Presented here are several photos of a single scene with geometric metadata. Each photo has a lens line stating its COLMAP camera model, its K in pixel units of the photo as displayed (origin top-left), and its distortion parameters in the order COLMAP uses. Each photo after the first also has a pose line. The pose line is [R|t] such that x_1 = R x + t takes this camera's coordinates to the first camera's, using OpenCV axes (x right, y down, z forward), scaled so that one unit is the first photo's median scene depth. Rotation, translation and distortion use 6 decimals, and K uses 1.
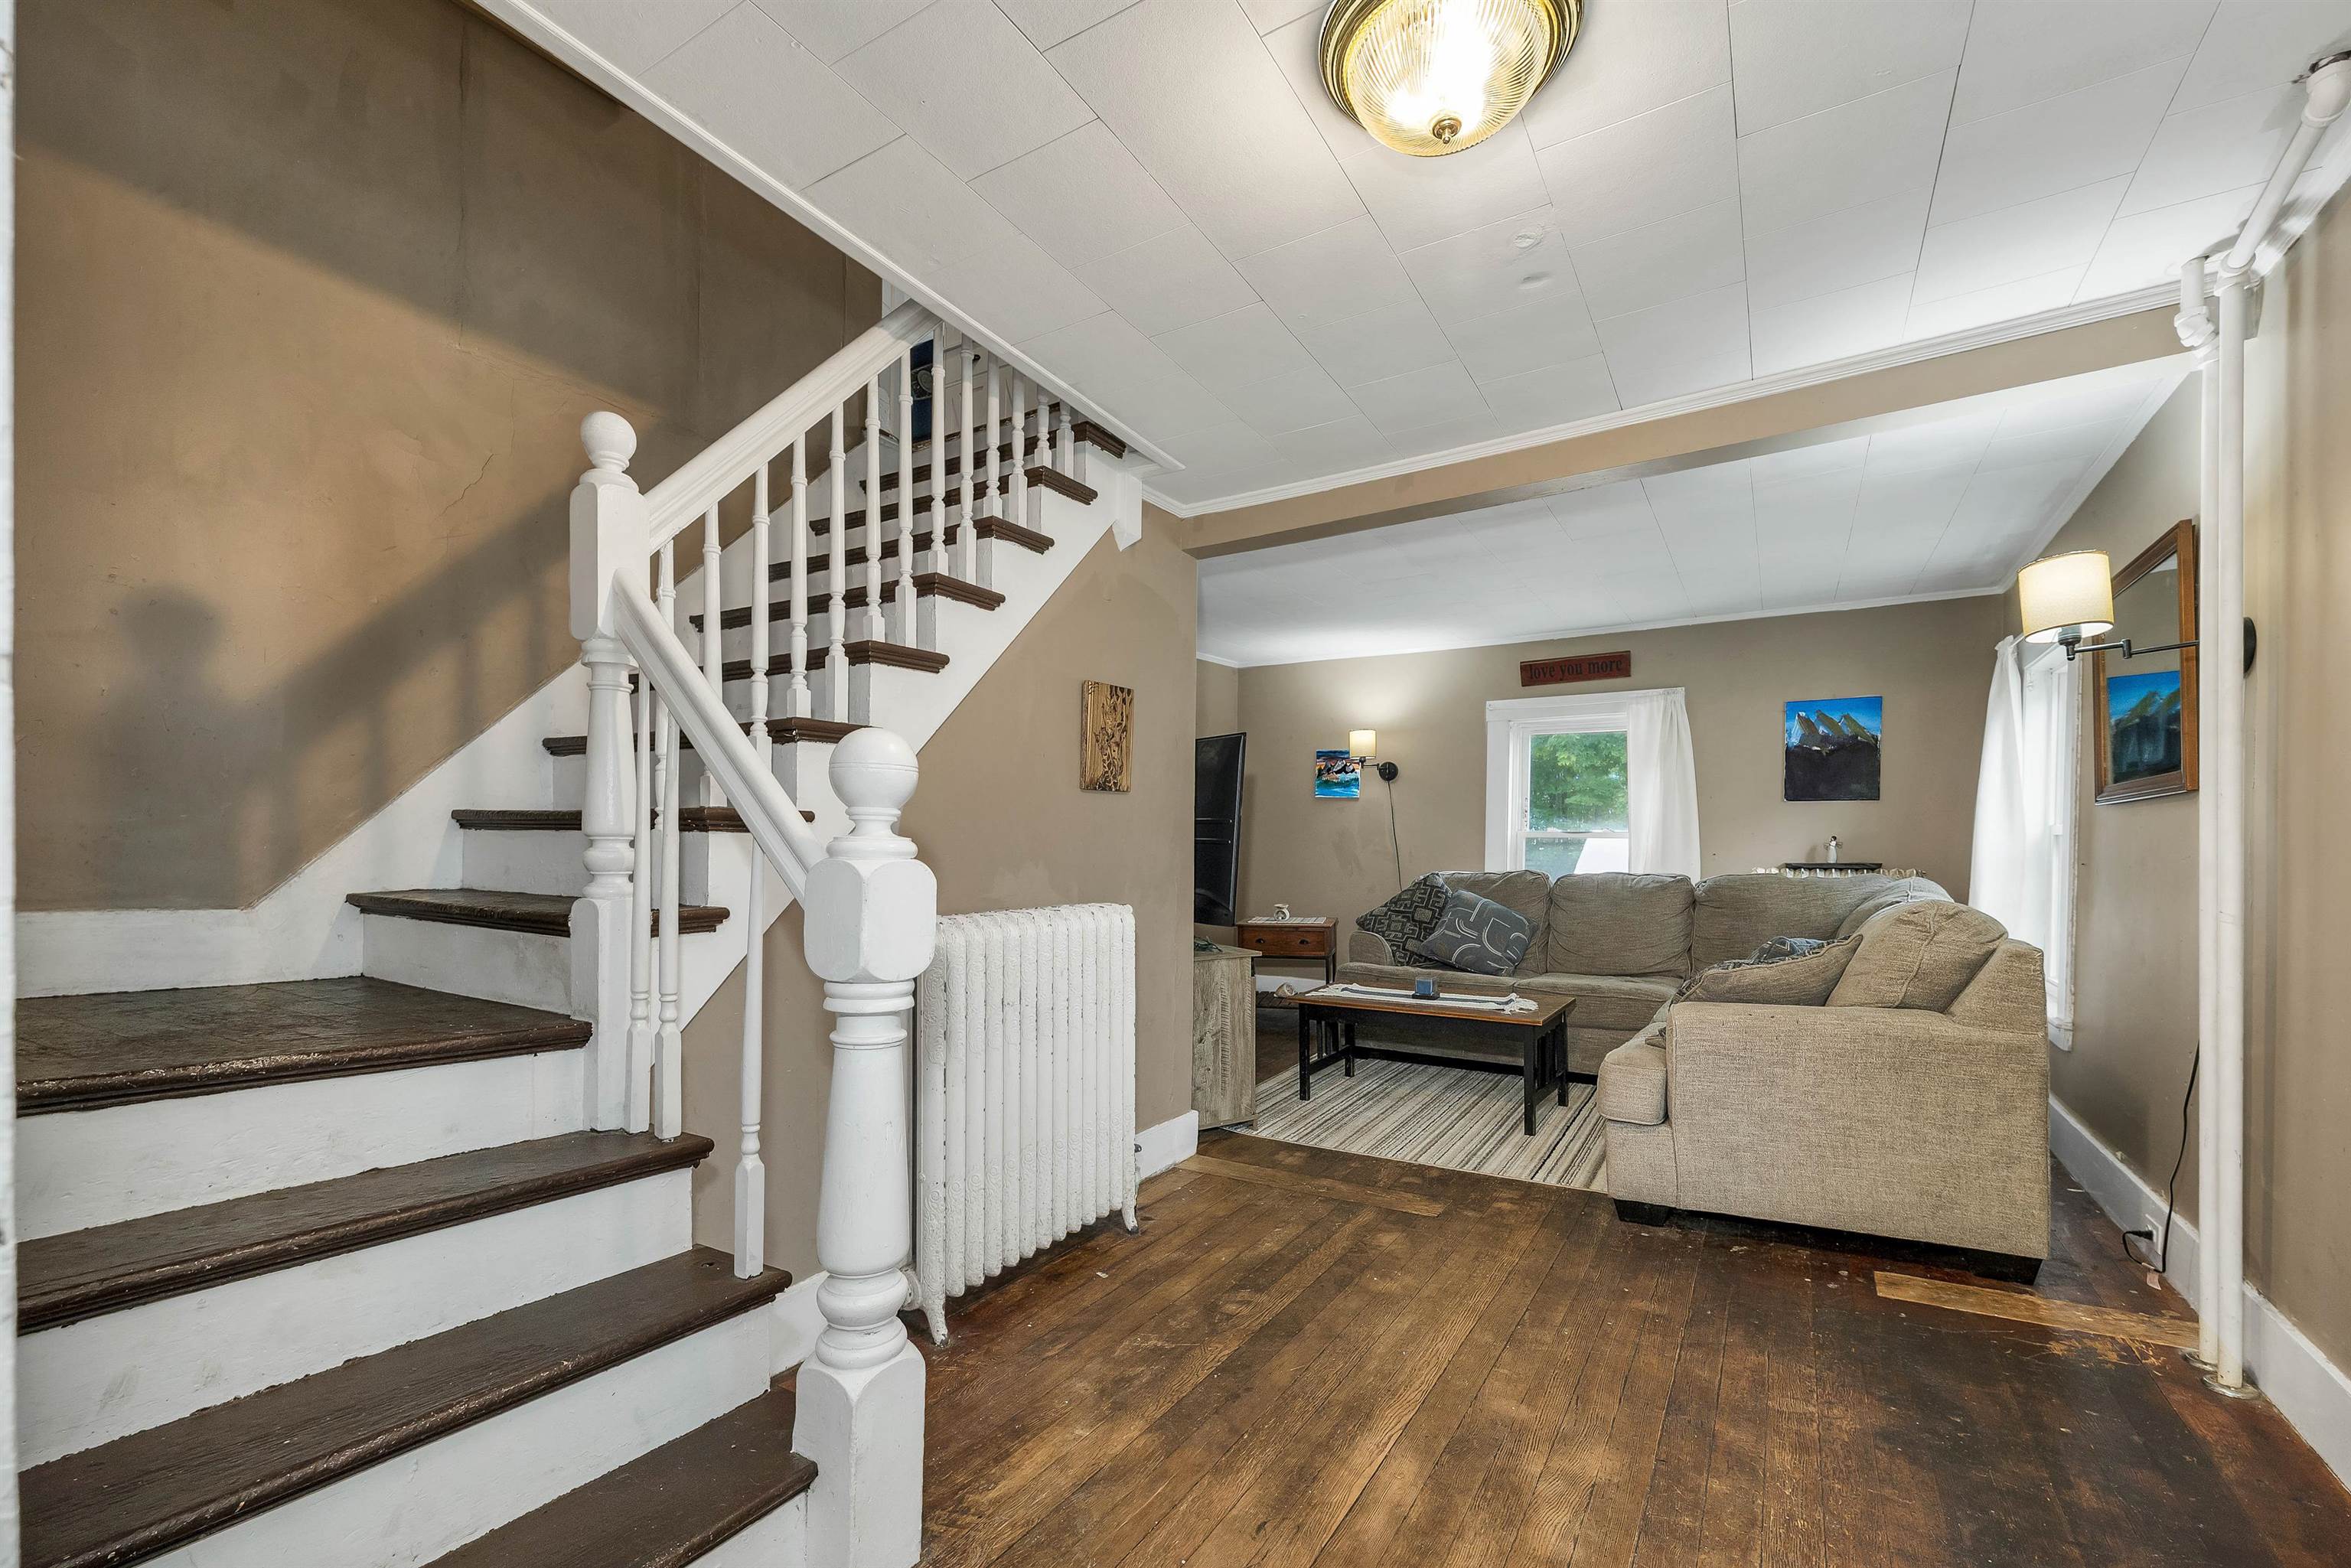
lens RADIAL K [[997.0, 0, 1183.9], [0, 997.0, 842.4], [0, 0, 1]] dist [0.000628, 0.000170]
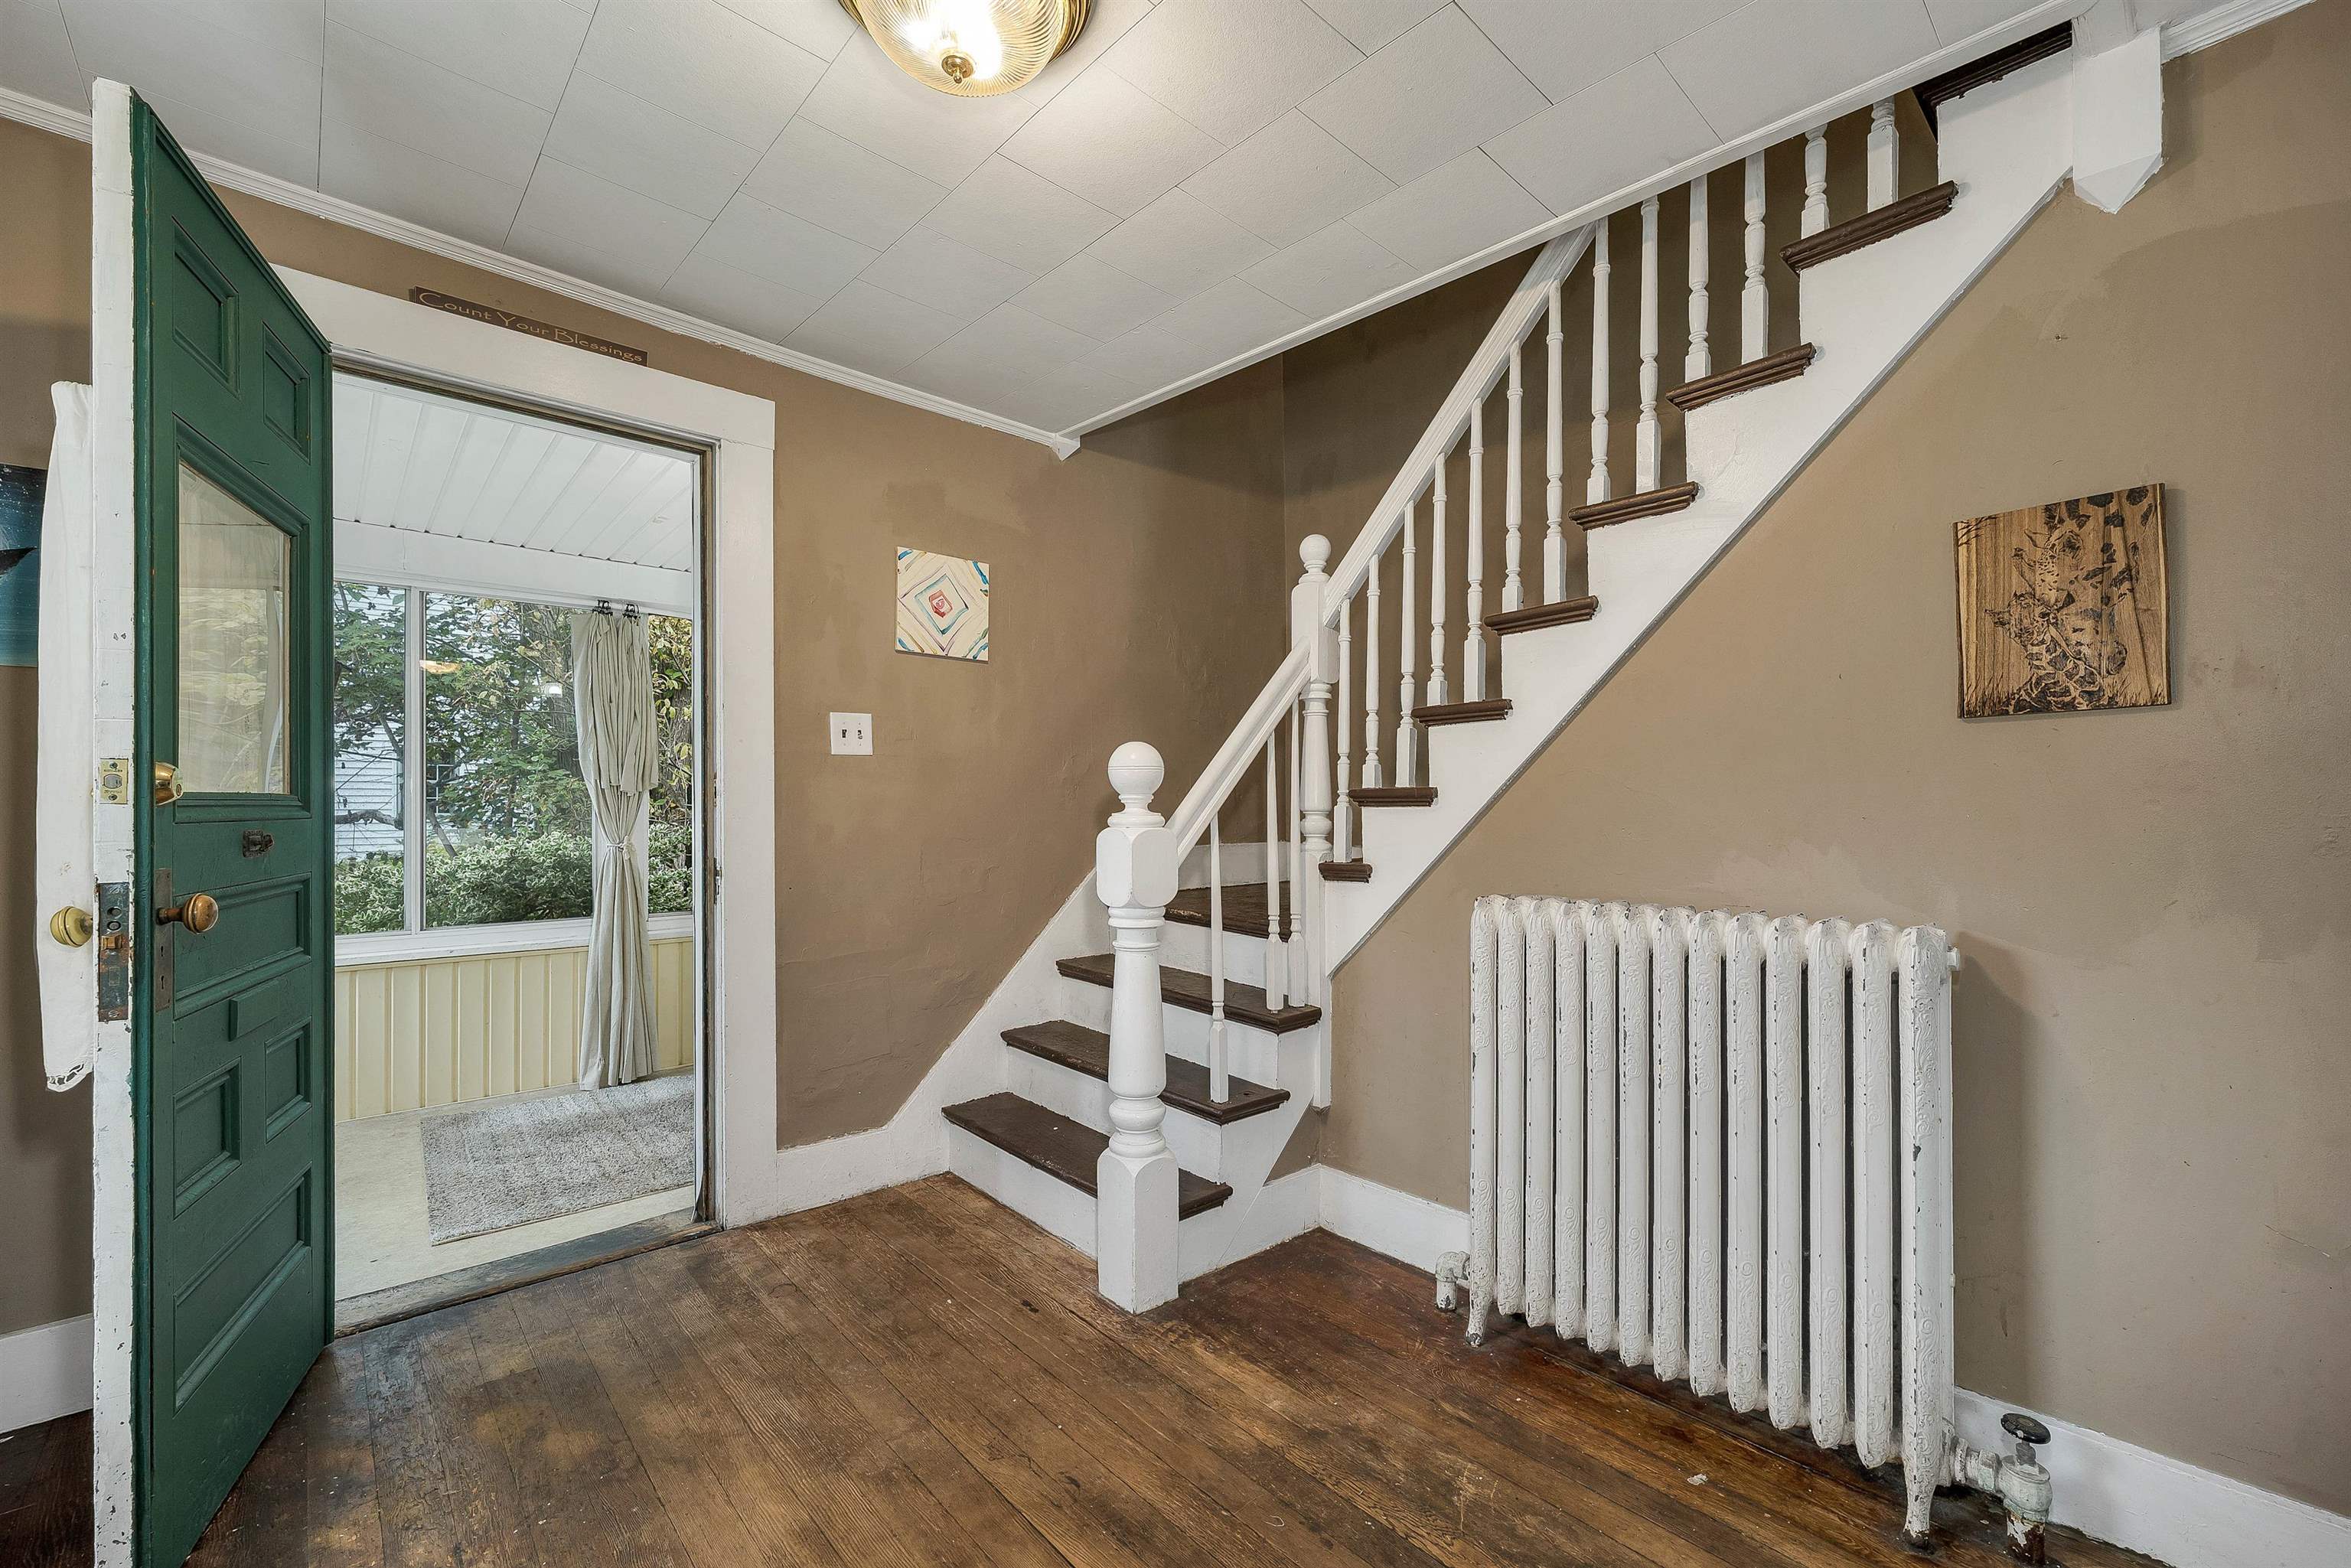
lens RADIAL K [[953.7, 0, 1175.5], [0, 953.7, 784.0], [0, 0, 1]] dist [-0.000397, 0.000009]
pose [[-0.284855, -0.027664, -0.958171, 0.660961], [0.004889, 0.999529, -0.030311, -0.003524], [0.958558, -0.013319, -0.284586, 0.907390]]
